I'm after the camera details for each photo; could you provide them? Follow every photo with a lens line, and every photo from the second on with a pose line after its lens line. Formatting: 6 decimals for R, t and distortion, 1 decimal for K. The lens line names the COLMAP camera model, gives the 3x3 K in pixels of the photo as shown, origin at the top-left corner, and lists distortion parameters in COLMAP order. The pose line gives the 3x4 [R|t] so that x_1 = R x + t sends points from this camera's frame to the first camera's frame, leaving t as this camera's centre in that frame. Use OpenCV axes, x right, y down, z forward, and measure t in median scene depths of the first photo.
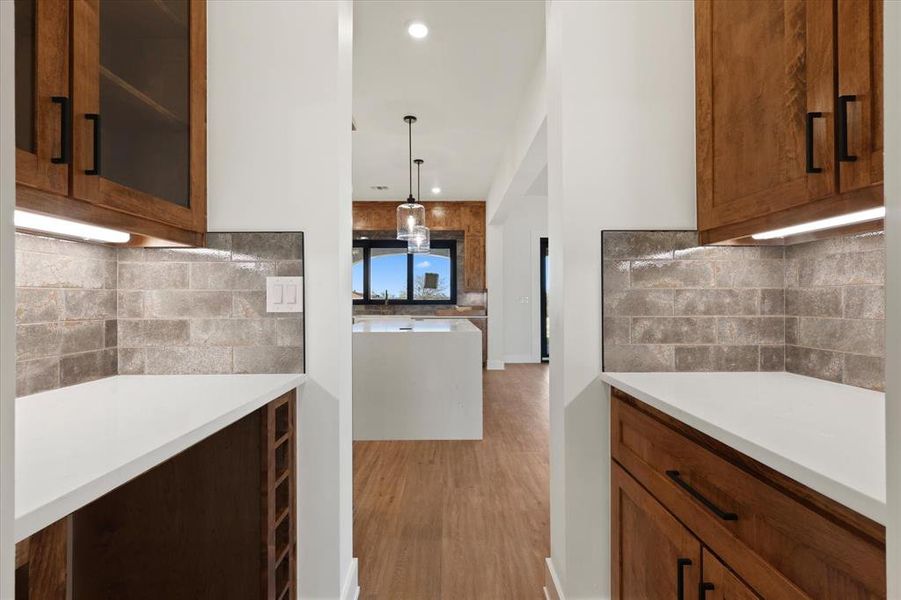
lens RADIAL K [[385.2, 0, 452.7], [0, 385.2, 300.2], [0, 0, 1]] dist [0.007949, 0.000133]
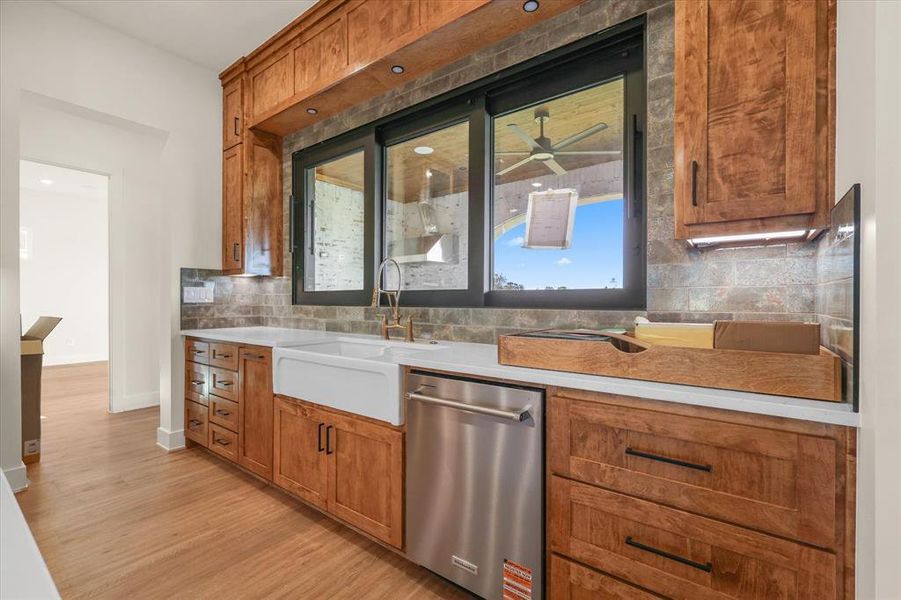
lens RADIAL K [[392.6, 0, 449.1], [0, 392.6, 301.5], [0, 0, 1]] dist [-0.000861, 0.000649]
pose [[0.790621, 0.006185, -0.612275, 0.058916], [0.003509, 0.999887, 0.014632, 0.003224], [0.612296, -0.013716, 0.790509, 0.761543]]
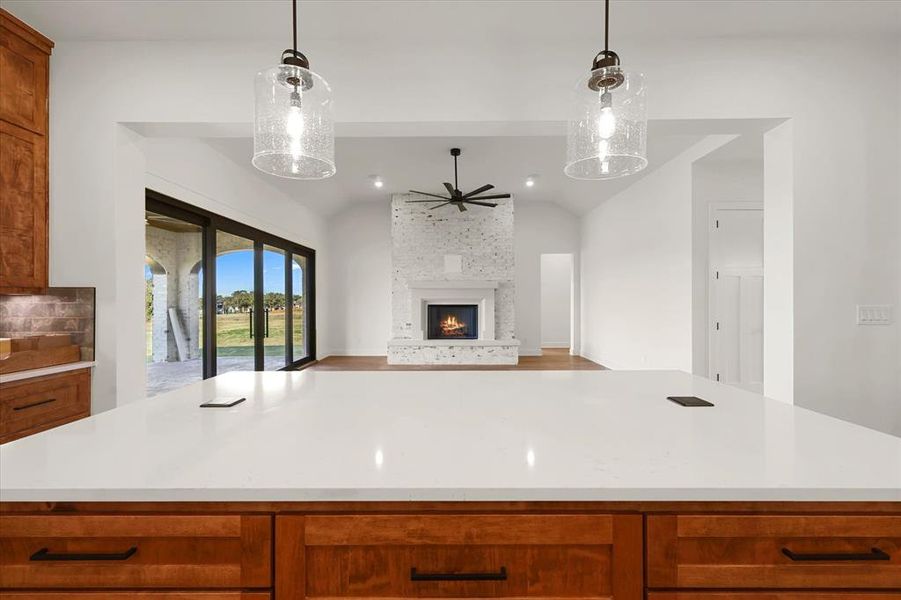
lens RADIAL K [[392.6, 0, 446.3], [0, 392.6, 301.3], [0, 0, 1]] dist [-0.000861, 0.000649]
pose [[0.023857, 0.001239, 0.999715, -0.259867], [-0.009478, 0.999955, -0.001013, -0.018485], [-0.999670, -0.009451, 0.023868, 0.600415]]
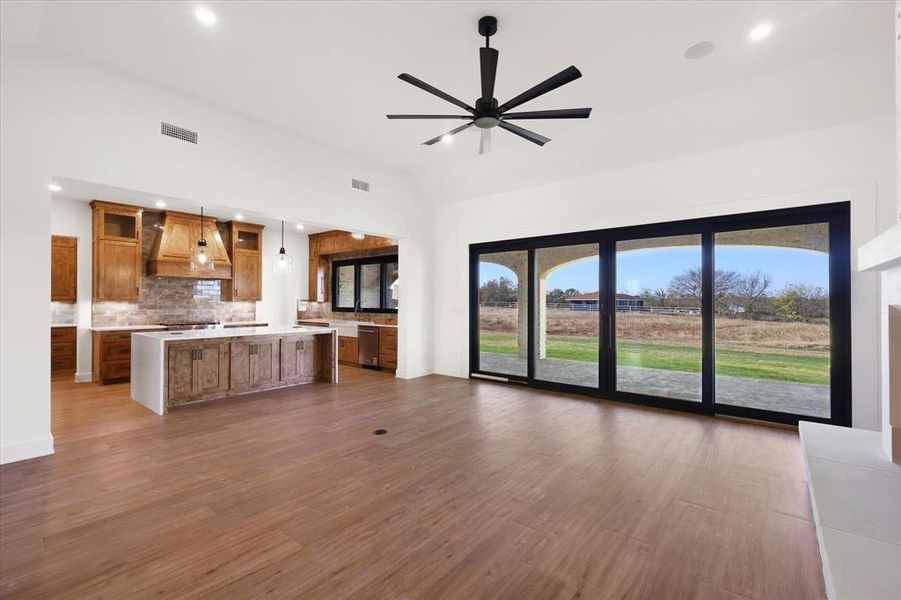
lens RADIAL K [[392.6, 0, 451.7], [0, 392.6, 298.6], [0, 0, 1]] dist [-0.000861, 0.000649]
pose [[0.768365, -0.000585, -0.640011, 0.804449], [0.003396, 0.999989, 0.003163, -0.034107], [0.640003, -0.004604, 0.768359, 0.245792]]
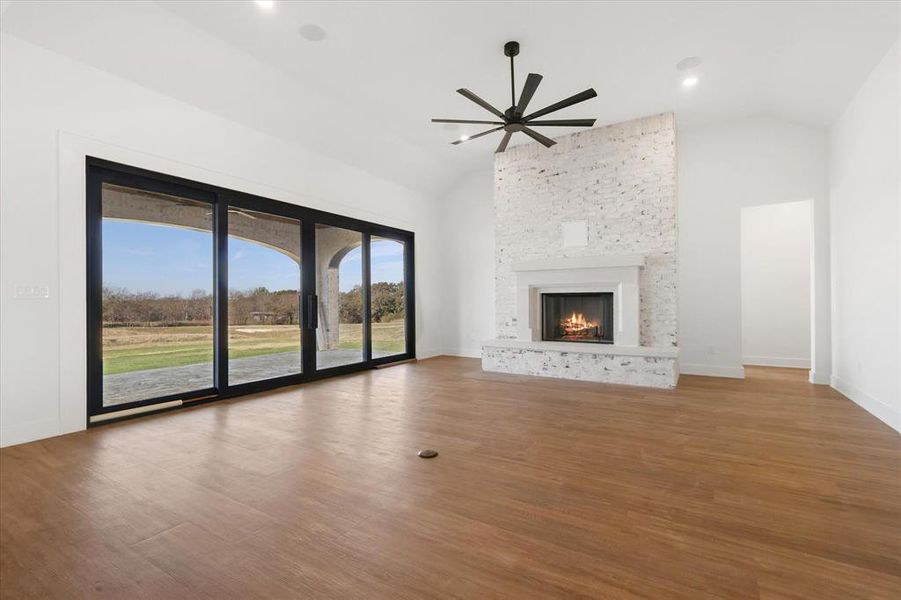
lens RADIAL K [[405.3, 0, 448.8], [0, 405.3, 302.6], [0, 0, 1]] dist [0.004925, -0.000722]
pose [[0.539809, -0.001715, 0.841786, 0.054710], [-0.005618, 0.999968, 0.005639, 0.006671], [-0.841769, -0.007773, 0.539782, 0.379123]]
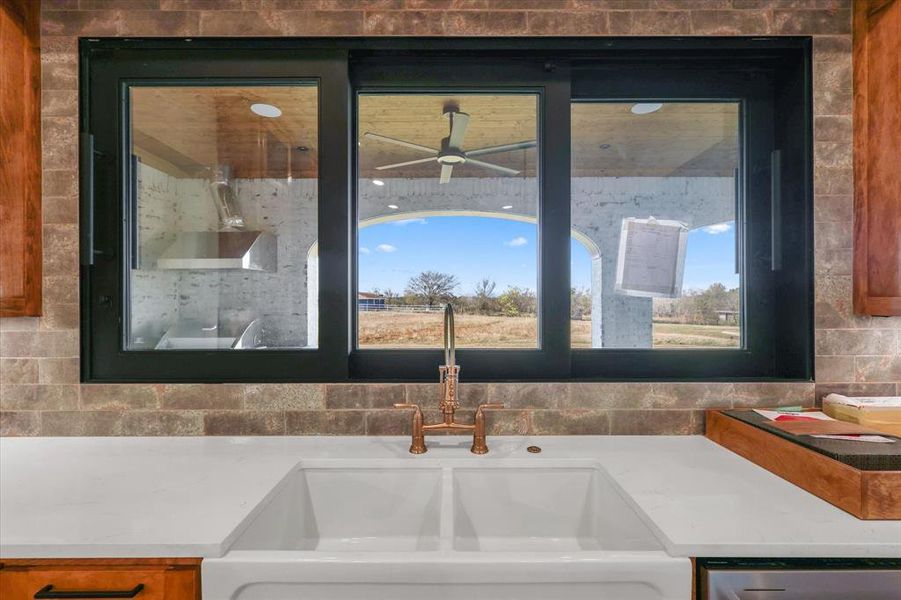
lens RADIAL K [[392.6, 0, 453.1], [0, 392.6, 302.1], [0, 0, 1]] dist [-0.000861, 0.000649]
pose [[0.999885, 0.000666, -0.015139, -0.163277], [-0.000419, 0.999867, 0.016284, -0.030171], [0.015148, -0.016276, 0.999753, 0.811601]]
